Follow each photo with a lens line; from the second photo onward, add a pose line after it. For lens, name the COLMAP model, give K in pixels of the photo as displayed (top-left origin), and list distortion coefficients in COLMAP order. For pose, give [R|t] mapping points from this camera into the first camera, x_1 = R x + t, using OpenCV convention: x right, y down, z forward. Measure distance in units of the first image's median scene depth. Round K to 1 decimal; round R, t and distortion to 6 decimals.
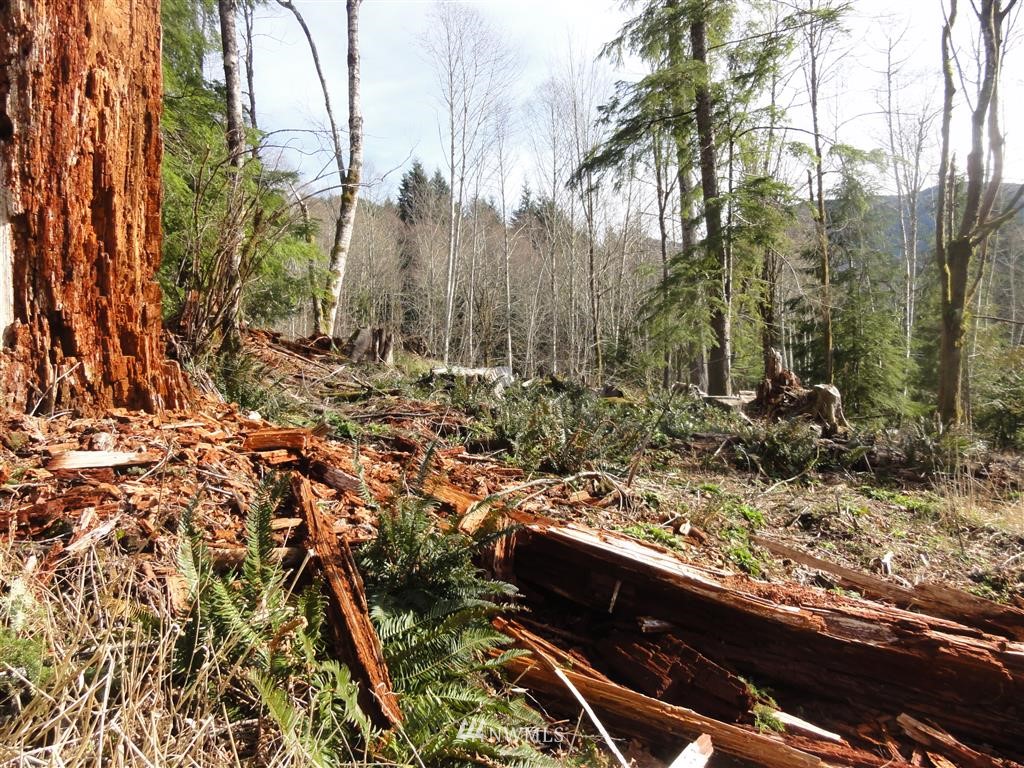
lens RADIAL K [[716.3, 0, 512.4], [0, 716.3, 383.7], [0, 0, 1]] dist [-0.007274, 0.000215]
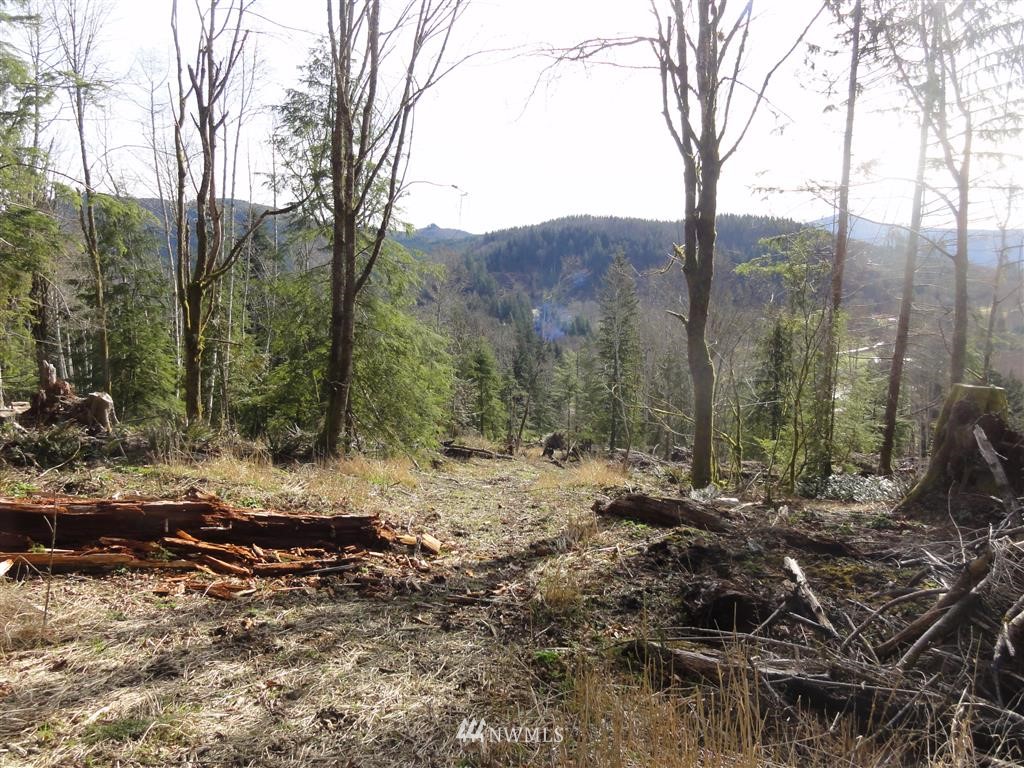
lens RADIAL K [[716.3, 0, 512.8], [0, 716.3, 383.7], [0, 0, 1]] dist [-0.007274, 0.000215]
pose [[0.603558, -0.035735, 0.796518, -0.098579], [0.038026, 0.999148, 0.016011, -0.008831], [-0.796412, 0.020625, 0.604403, -0.297949]]
